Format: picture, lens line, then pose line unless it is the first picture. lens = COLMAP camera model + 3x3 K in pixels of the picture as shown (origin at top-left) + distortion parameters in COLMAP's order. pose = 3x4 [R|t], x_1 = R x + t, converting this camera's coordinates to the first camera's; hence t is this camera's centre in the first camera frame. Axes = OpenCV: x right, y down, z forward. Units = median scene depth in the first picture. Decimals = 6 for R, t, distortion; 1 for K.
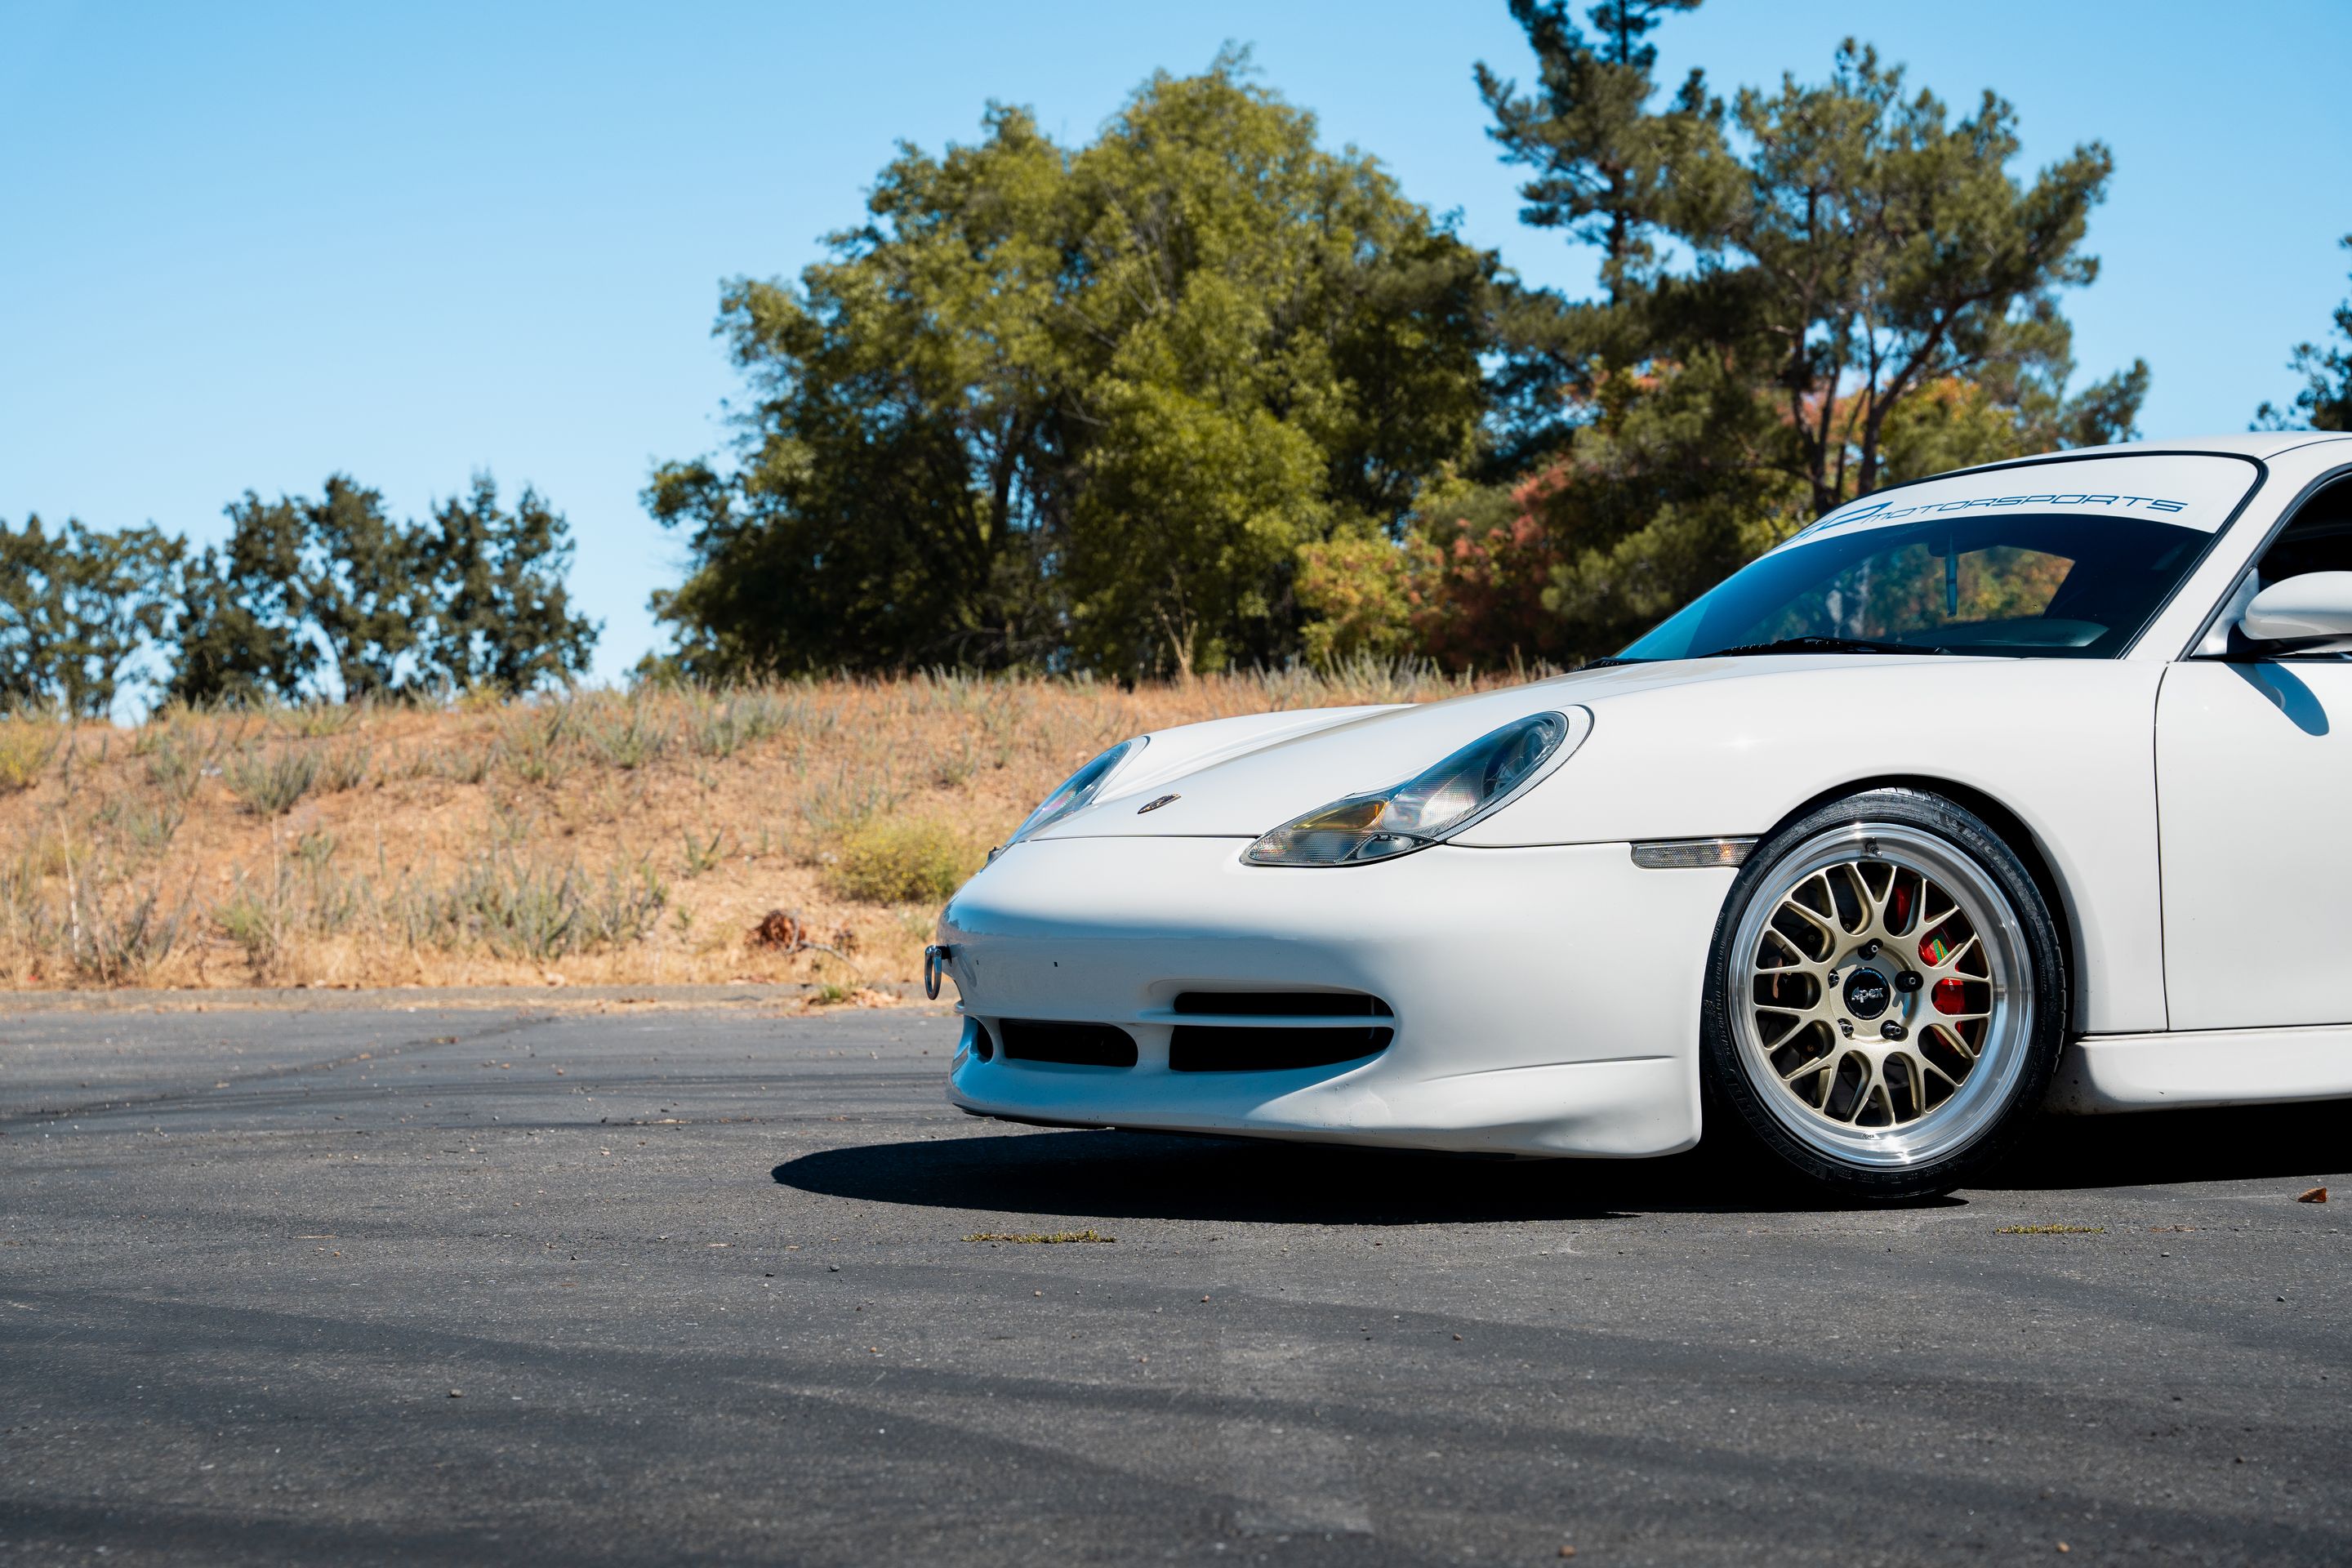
lens RADIAL K [[3664.9, 0, 1192.8], [0, 3664.9, 799.2], [0, 0, 1]] dist [0.182271, 0.000000]
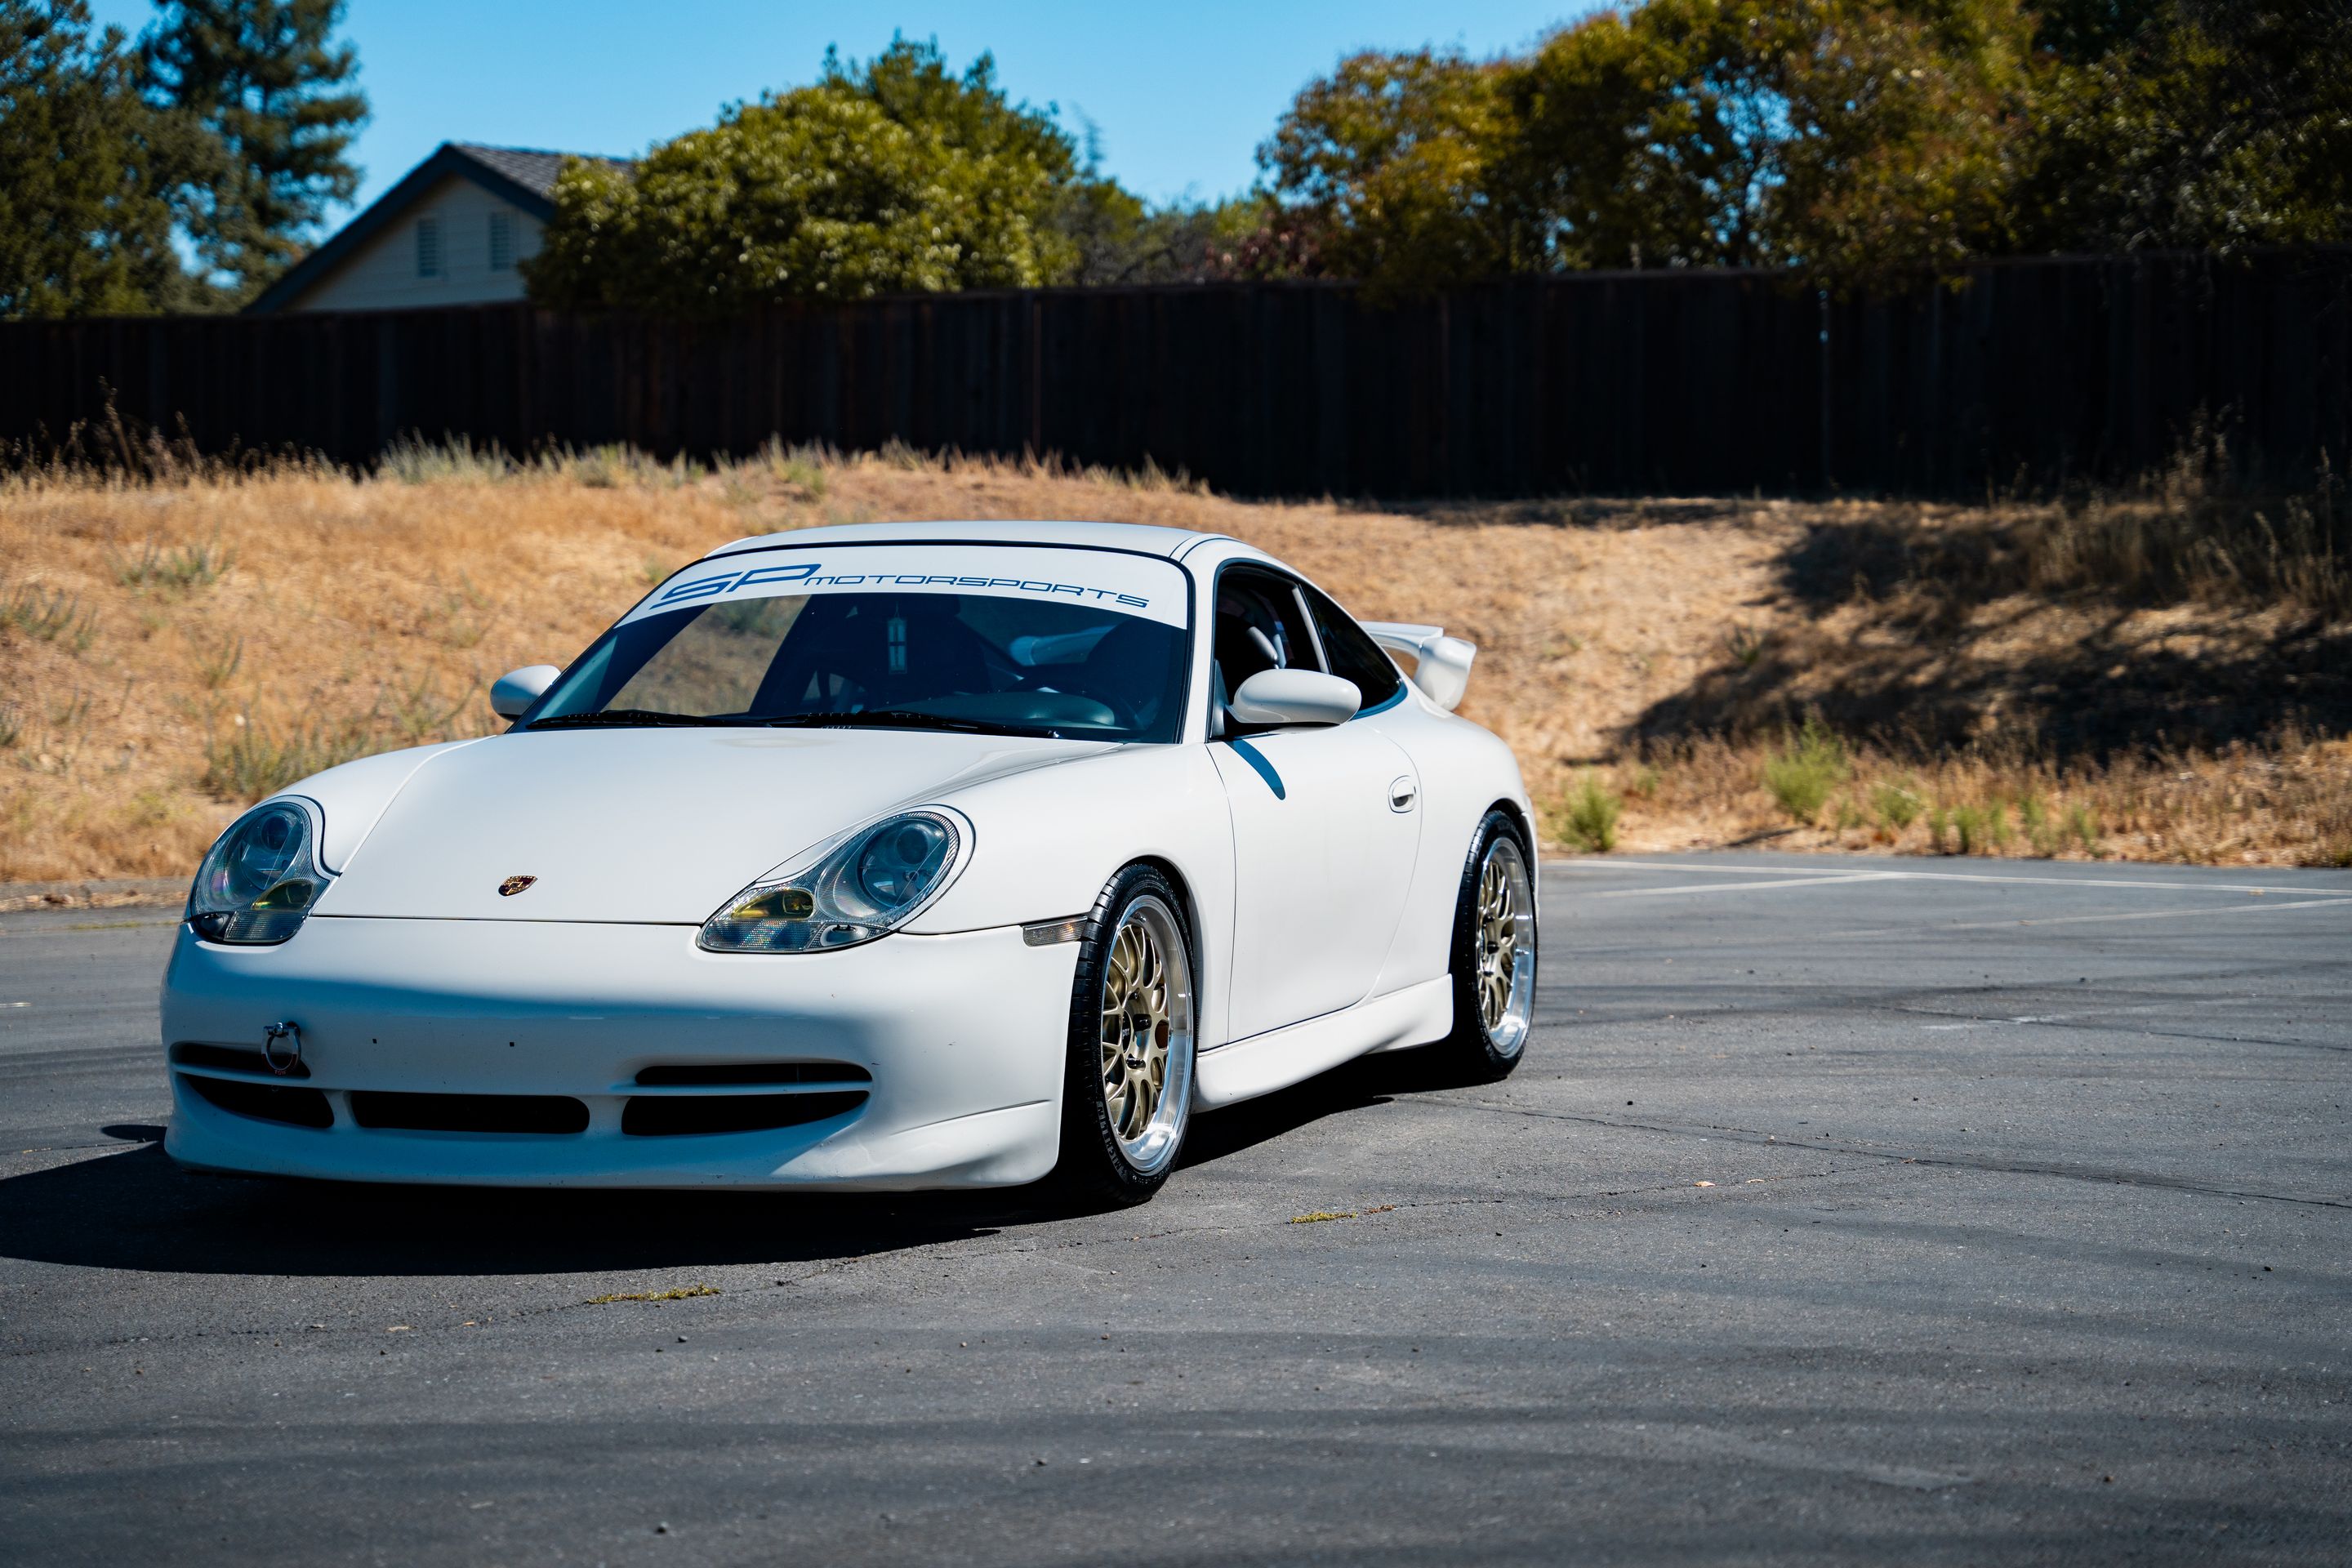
lens RADIAL K [[4493.8, 0, 1222.6], [0, 4493.8, 895.2], [0, 0, 1]] dist [0.324063, 0.000000]
pose [[0.770876, -0.029161, 0.636317, -0.636669], [-0.020430, 0.997306, 0.070454, -0.085649], [-0.636658, -0.067312, 0.768203, -0.146564]]
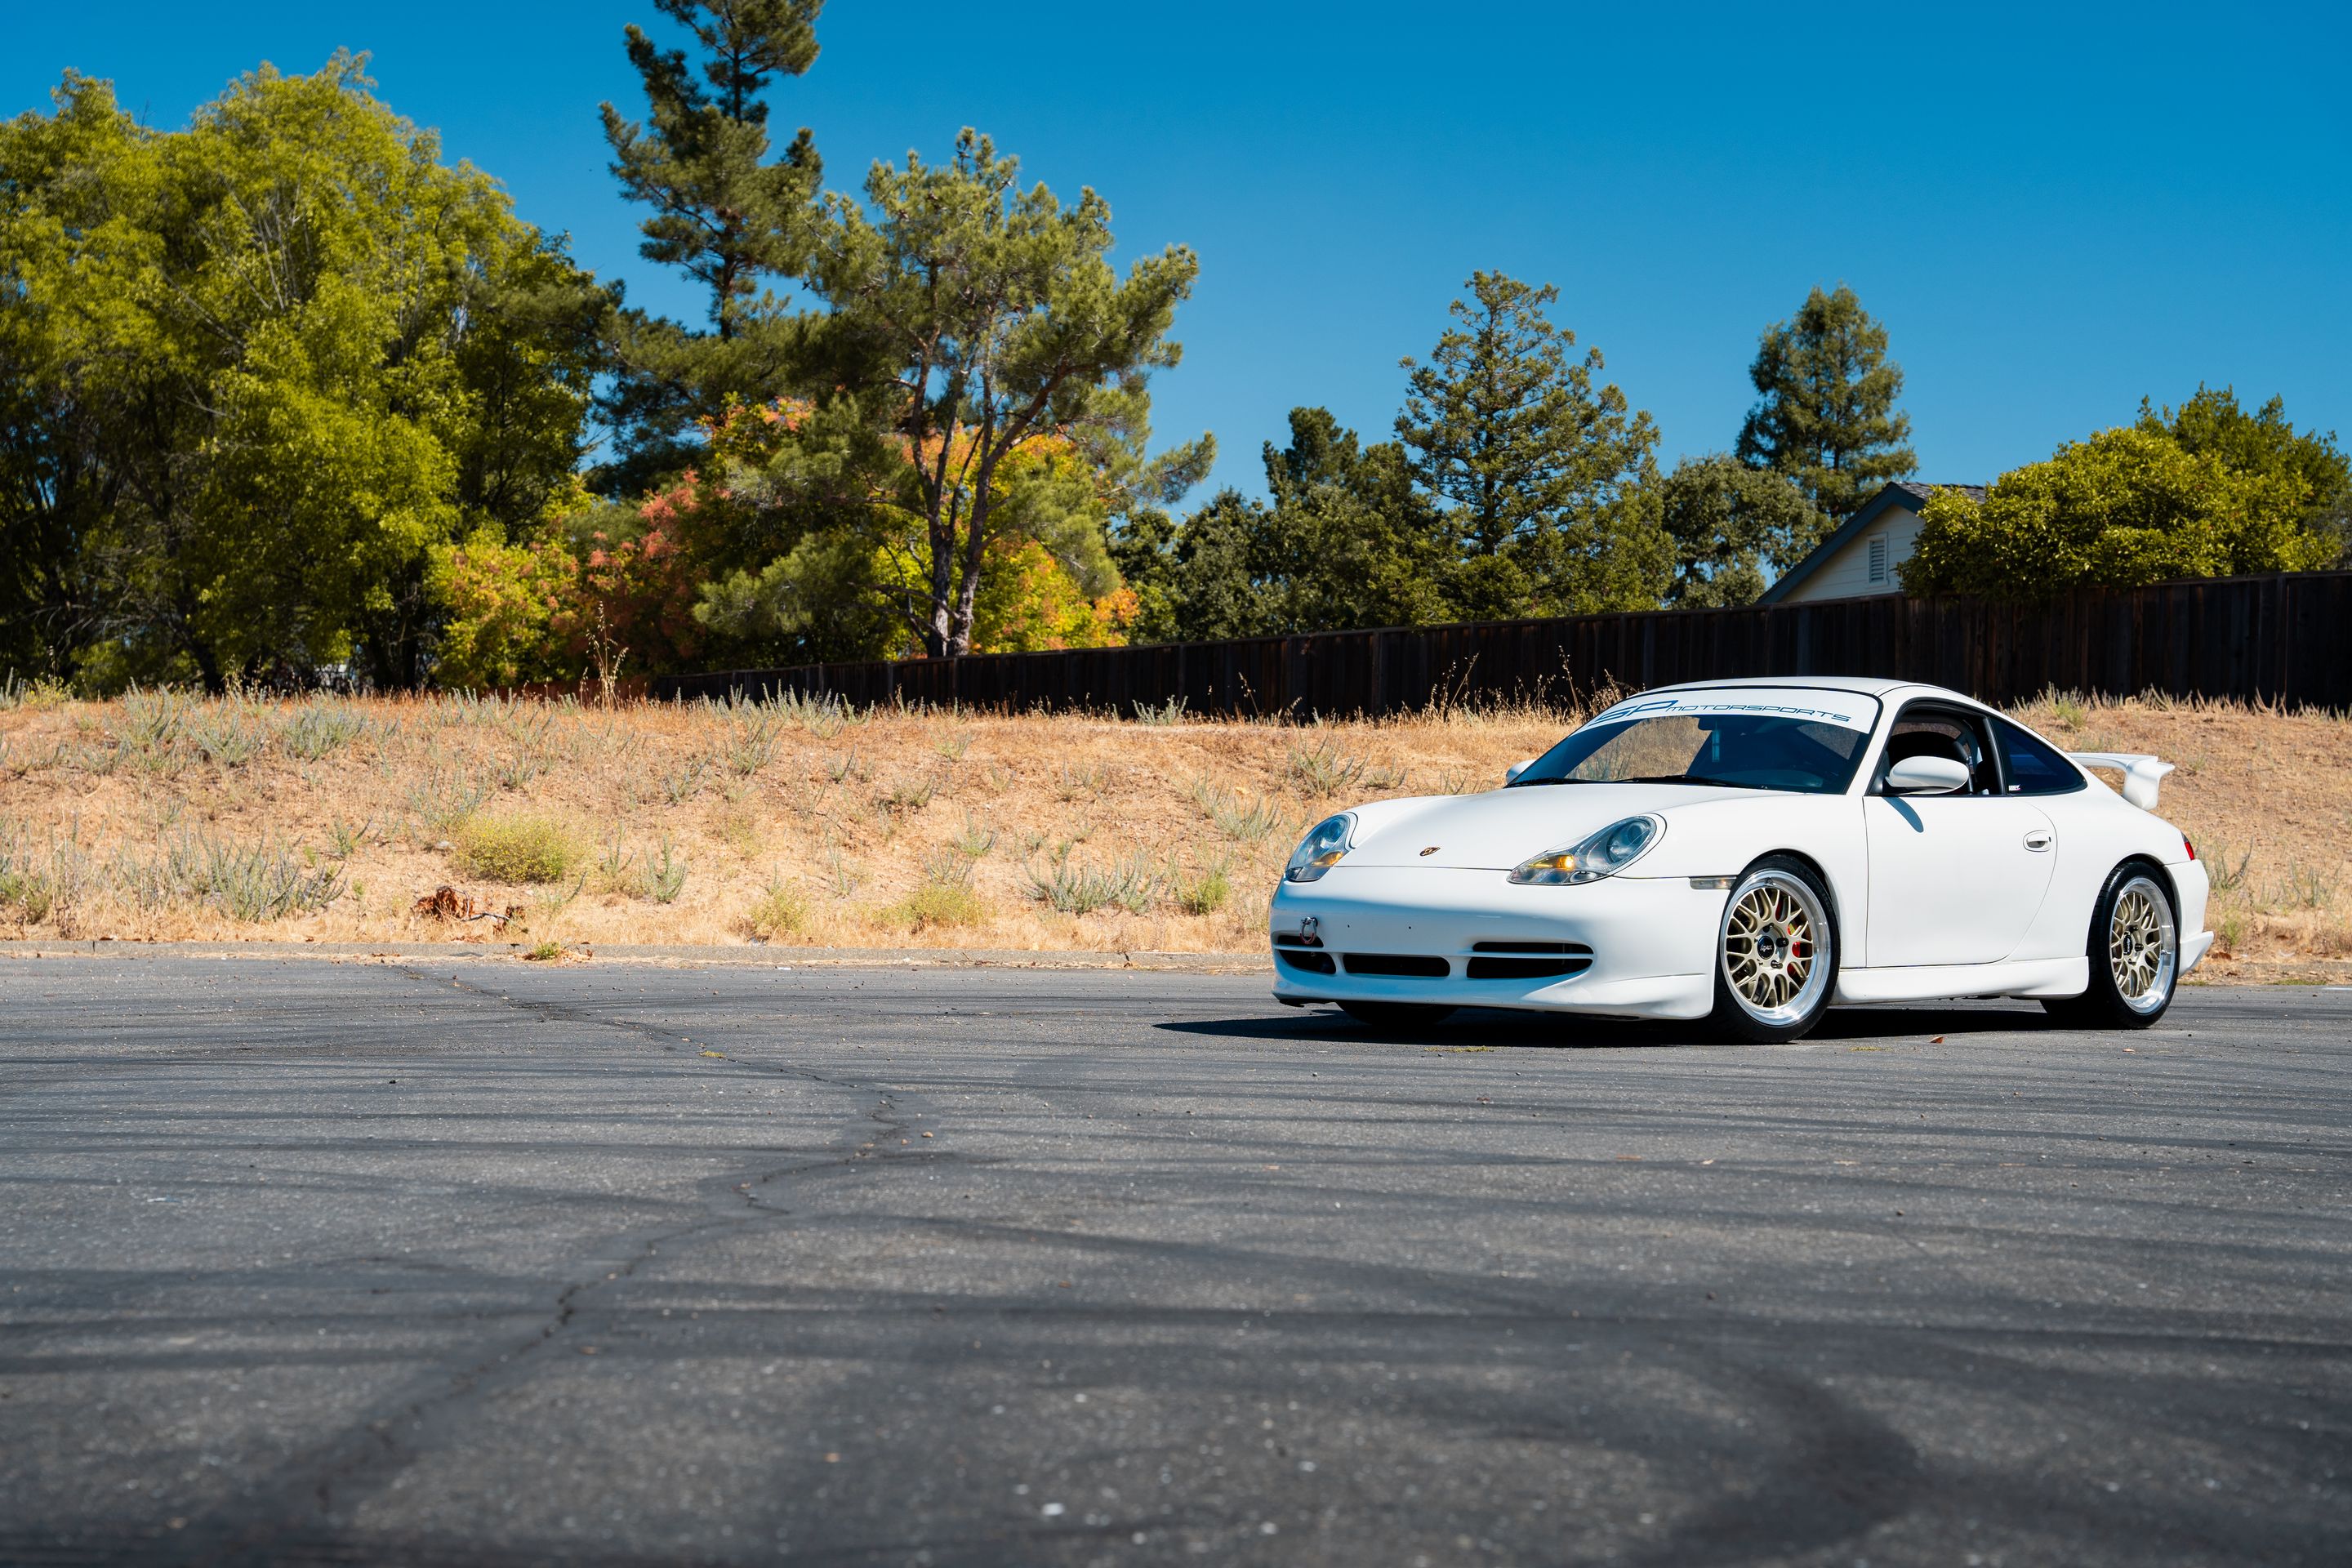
lens RADIAL K [[3748.2, 0, 1217.5], [0, 3748.2, 784.9], [0, 0, 1]] dist [0.174612, 0.000000]
pose [[0.952499, 0.031041, 0.302956, -0.694849], [-0.031173, 0.999504, -0.004400, -0.020634], [-0.302943, -0.005253, 0.952994, -0.887003]]
